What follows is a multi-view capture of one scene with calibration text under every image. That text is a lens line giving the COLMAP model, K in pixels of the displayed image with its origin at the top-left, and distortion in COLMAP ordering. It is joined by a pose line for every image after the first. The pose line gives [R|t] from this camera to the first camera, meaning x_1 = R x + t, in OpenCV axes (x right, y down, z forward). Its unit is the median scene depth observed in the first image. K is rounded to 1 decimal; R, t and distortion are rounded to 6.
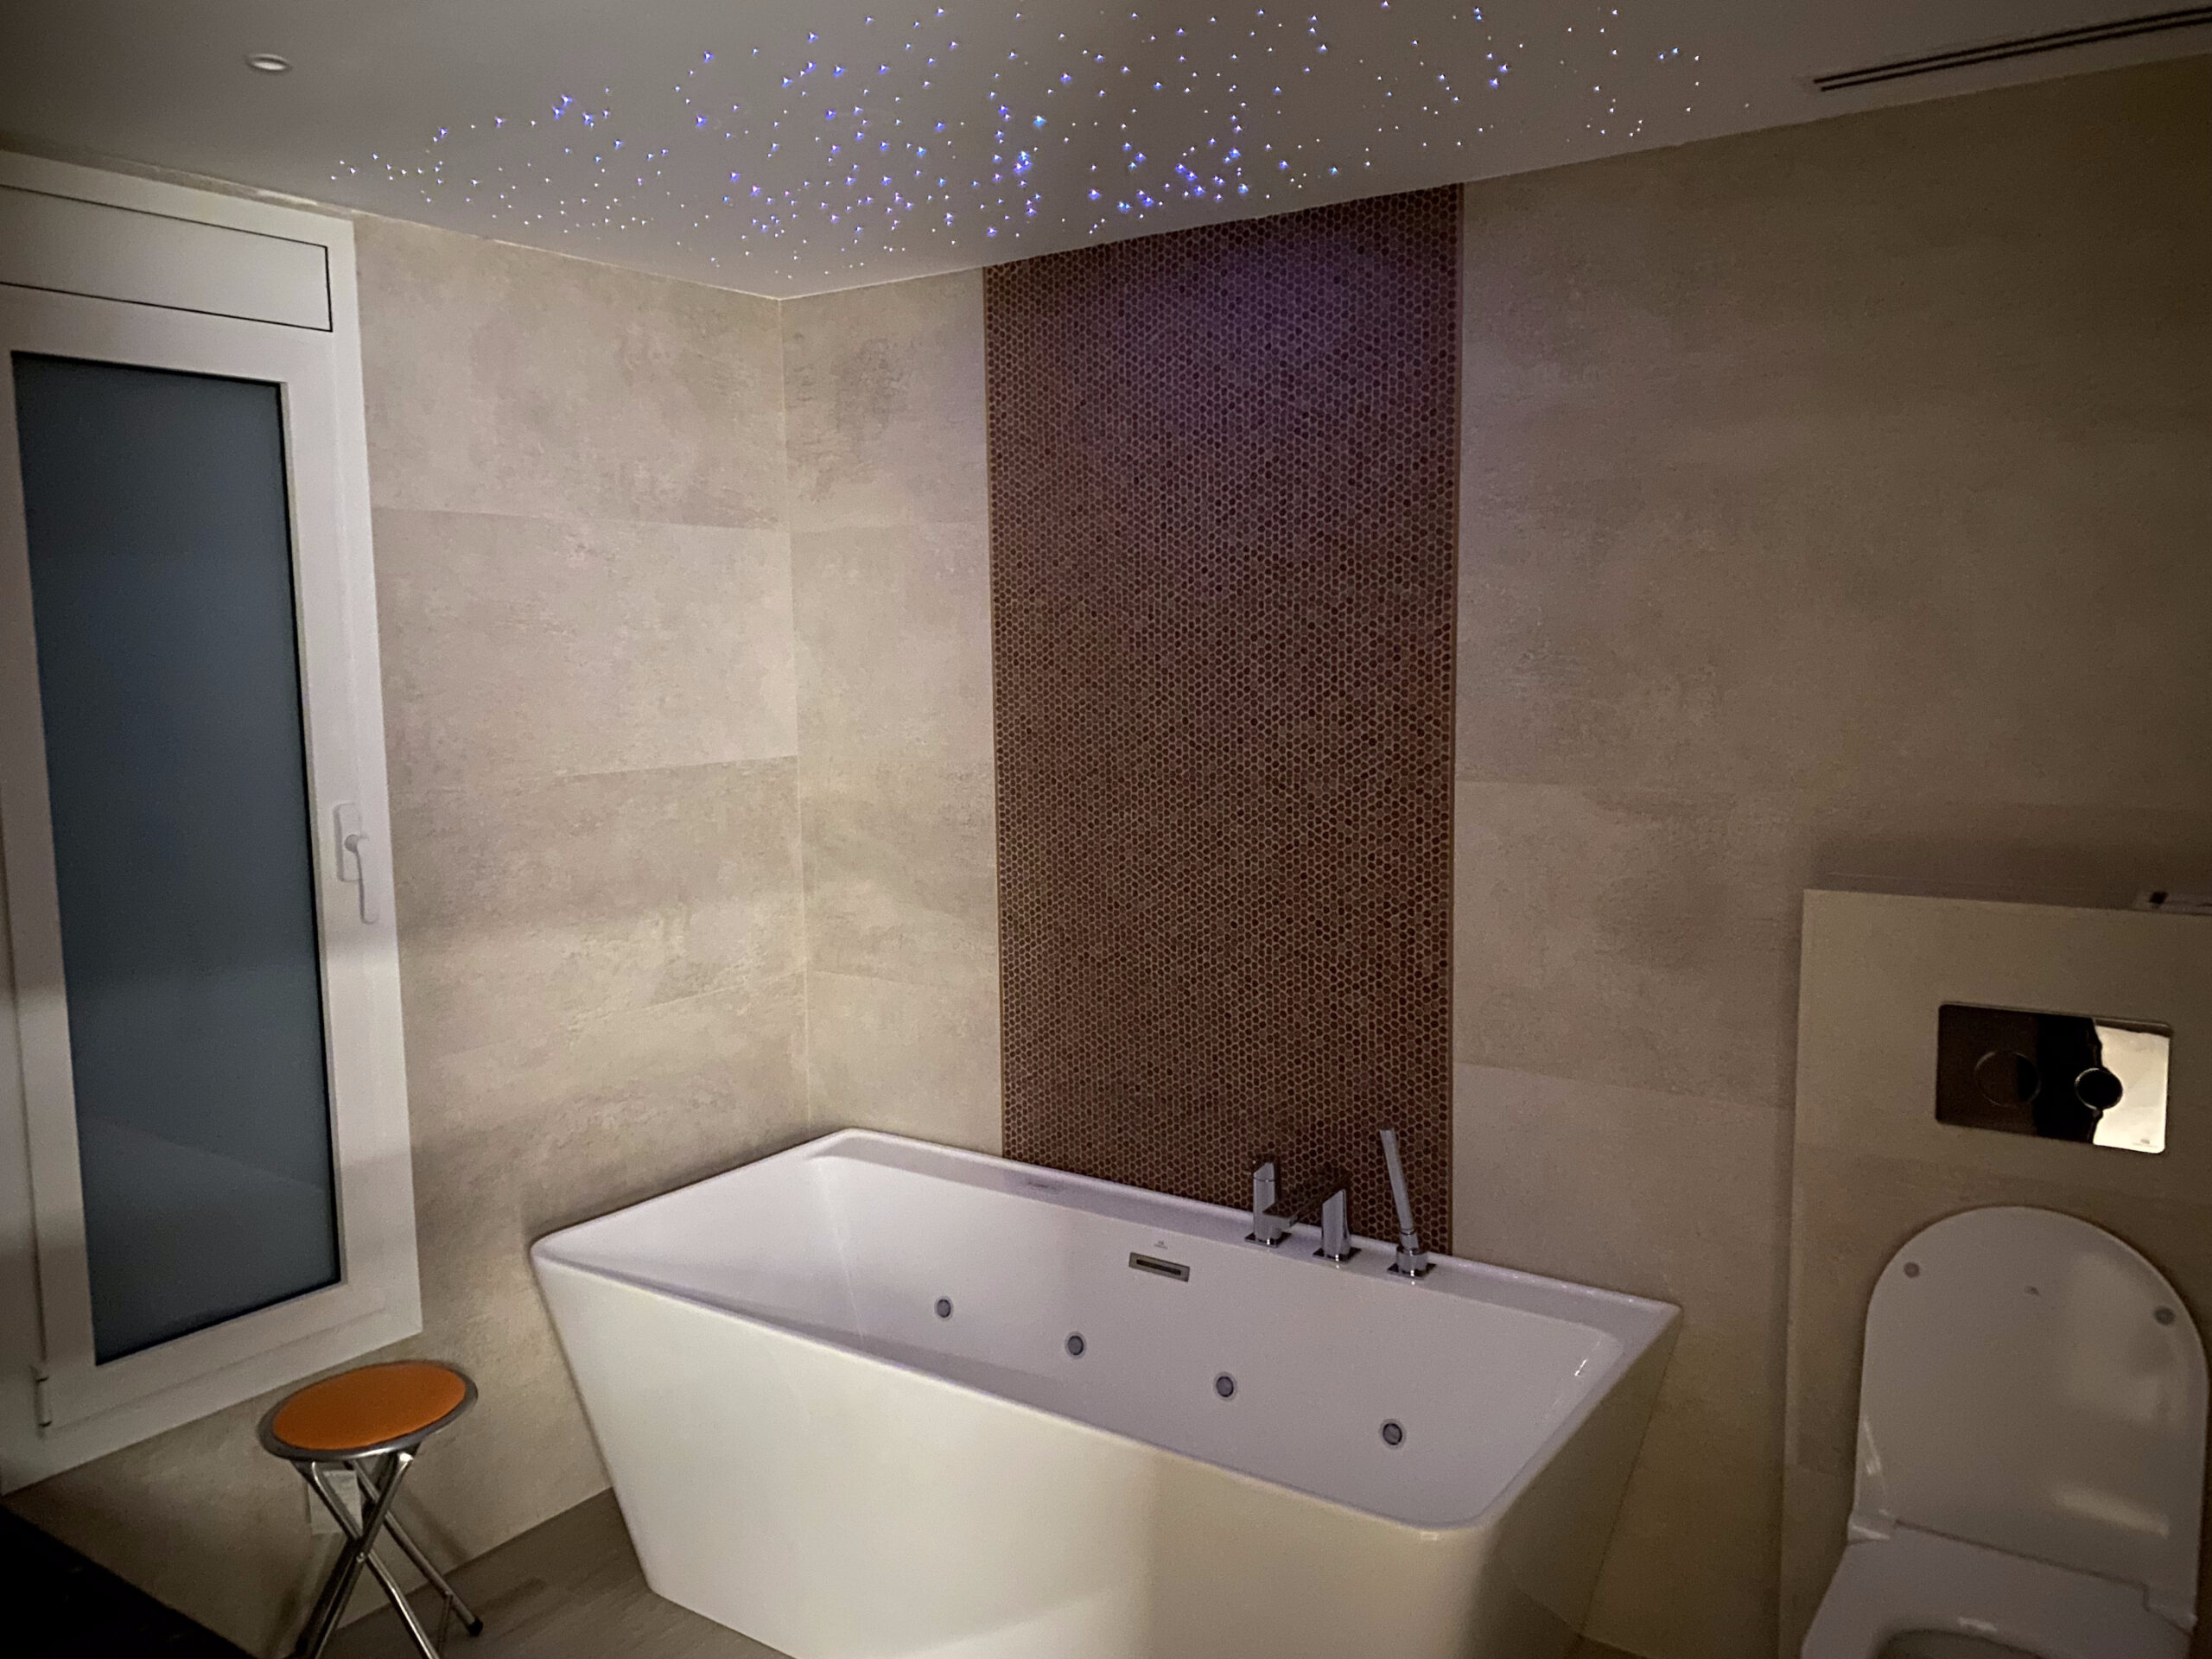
lens RADIAL K [[1674.7, 0, 1091.3], [0, 1674.7, 833.4], [0, 0, 1]] dist [0.084114, -0.132986]
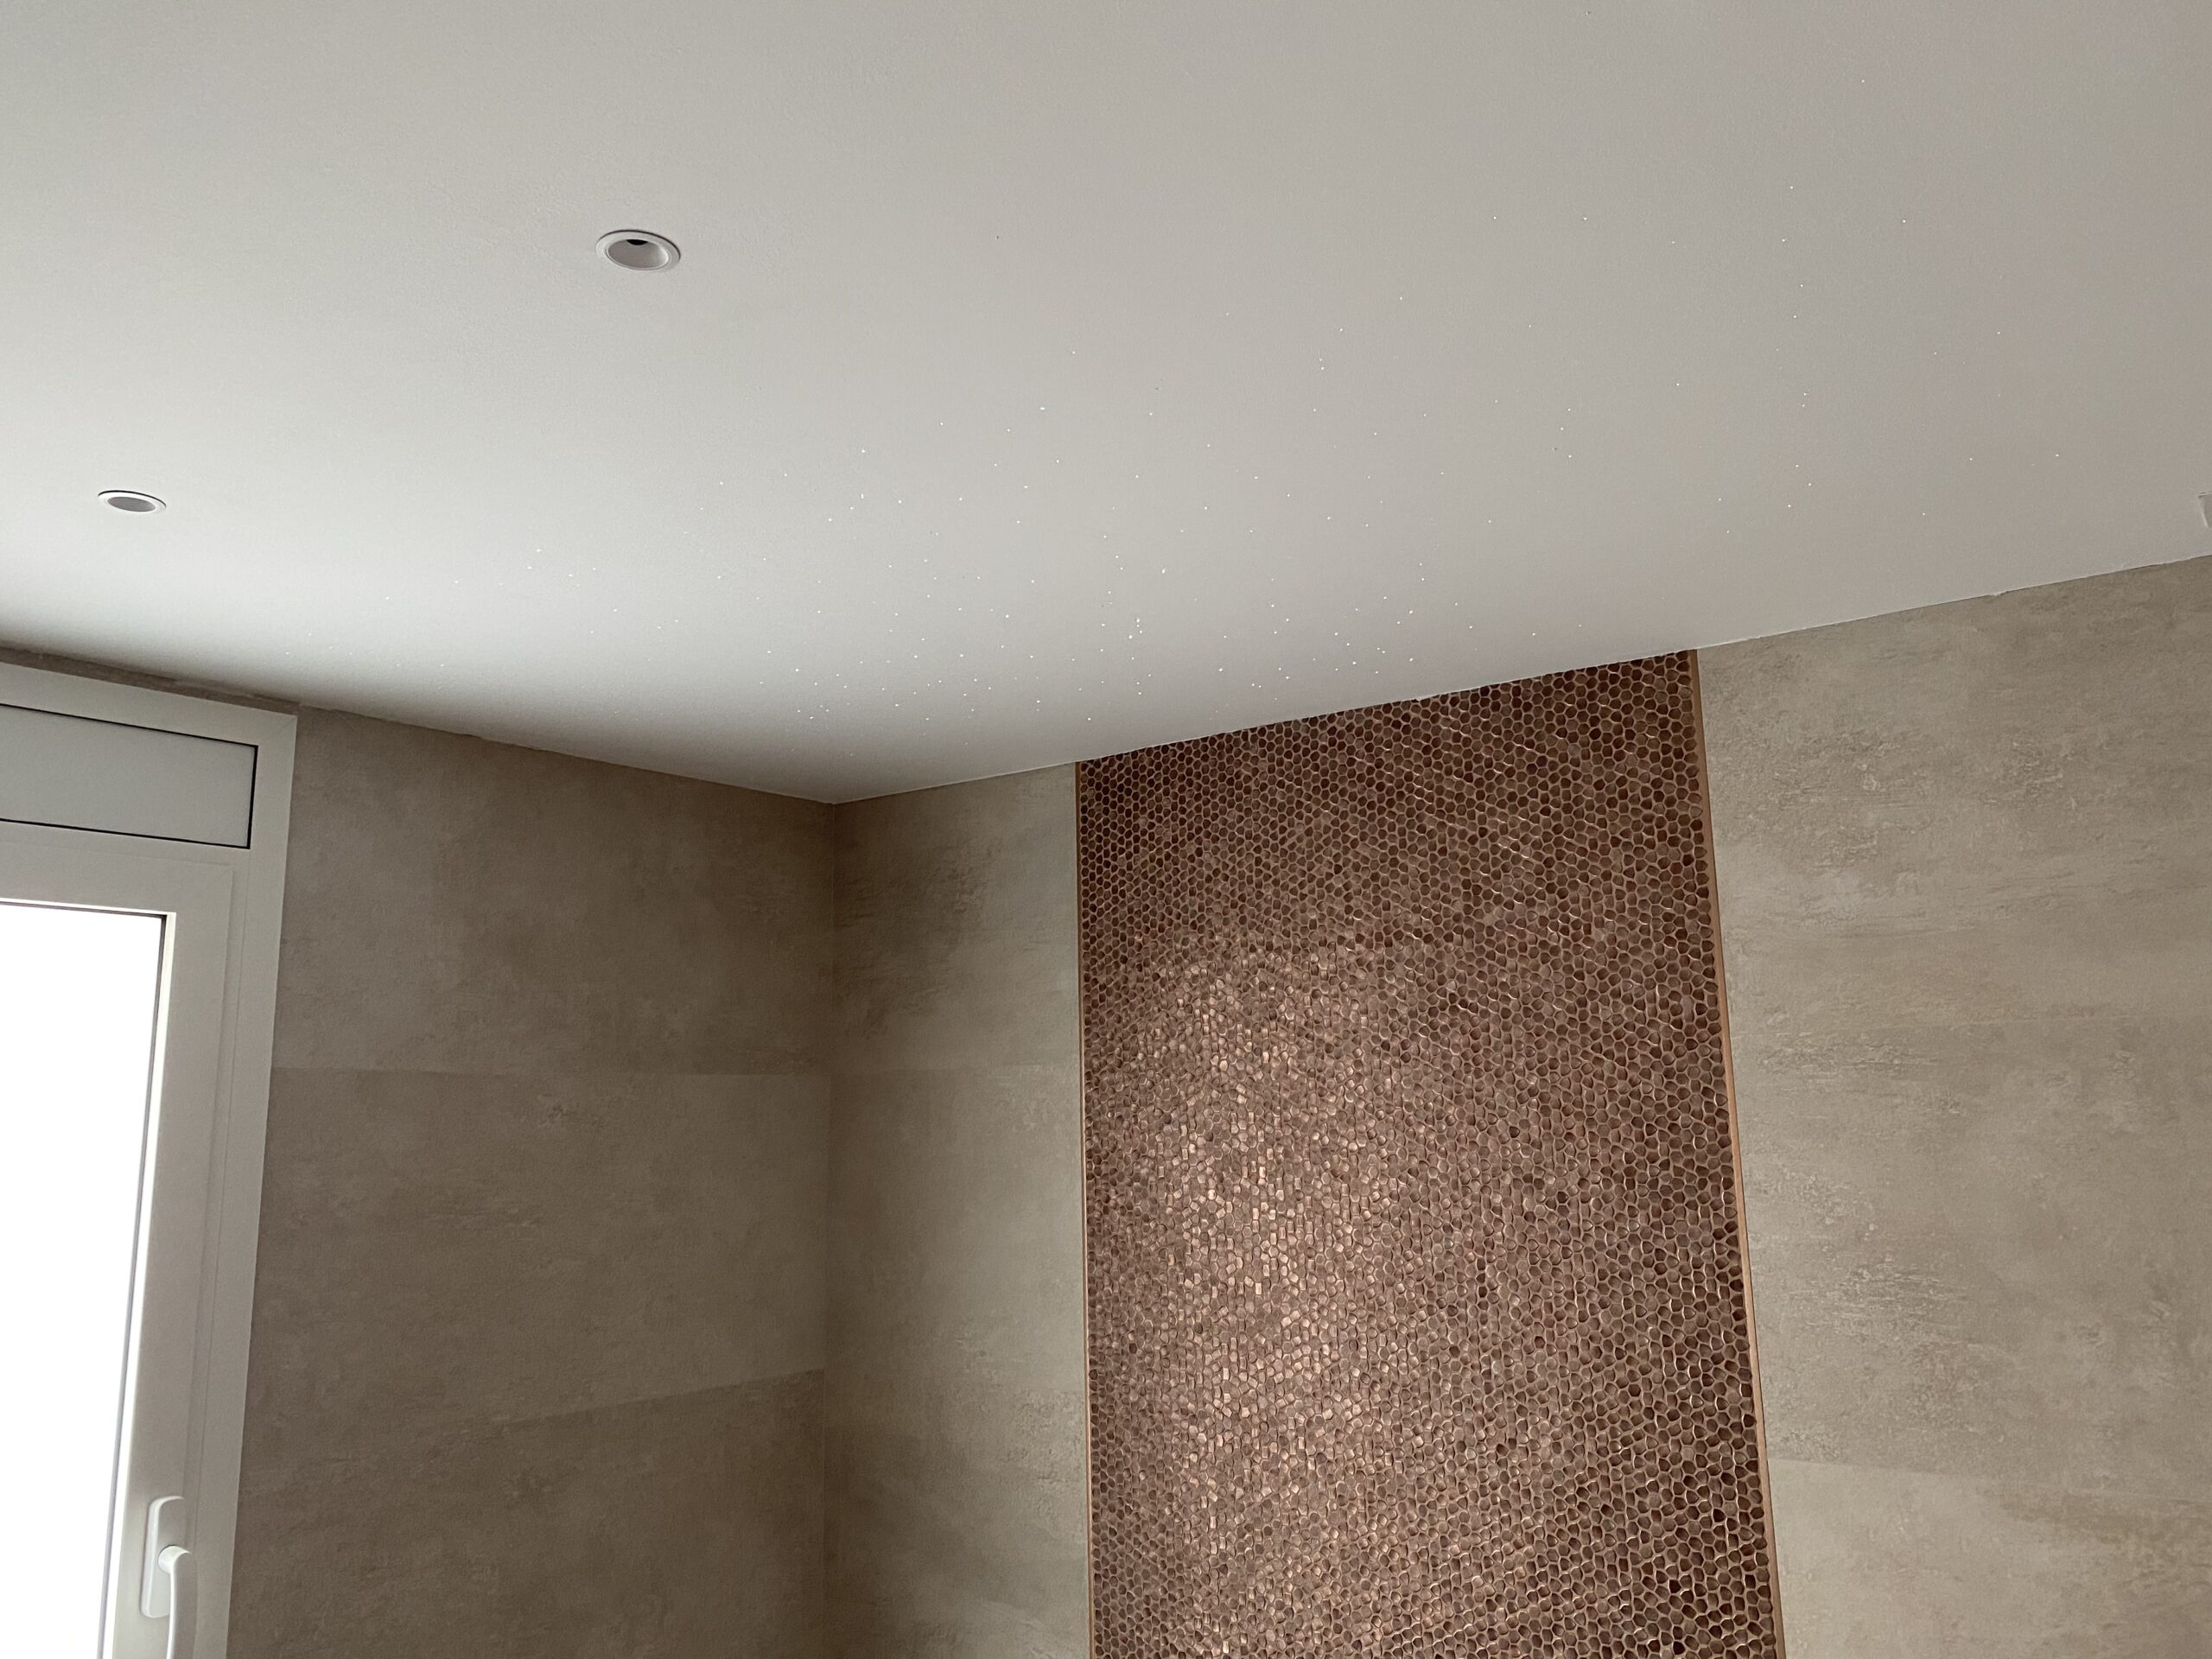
lens RADIAL K [[1674.7, 0, 1104.3], [0, 1674.7, 818.5], [0, 0, 1]] dist [0.084114, -0.132986]
pose [[0.999509, -0.010952, -0.029345, -0.029046], [0.001838, 0.955777, -0.294085, -0.074300], [0.031268, 0.293887, 0.955329, 0.247036]]
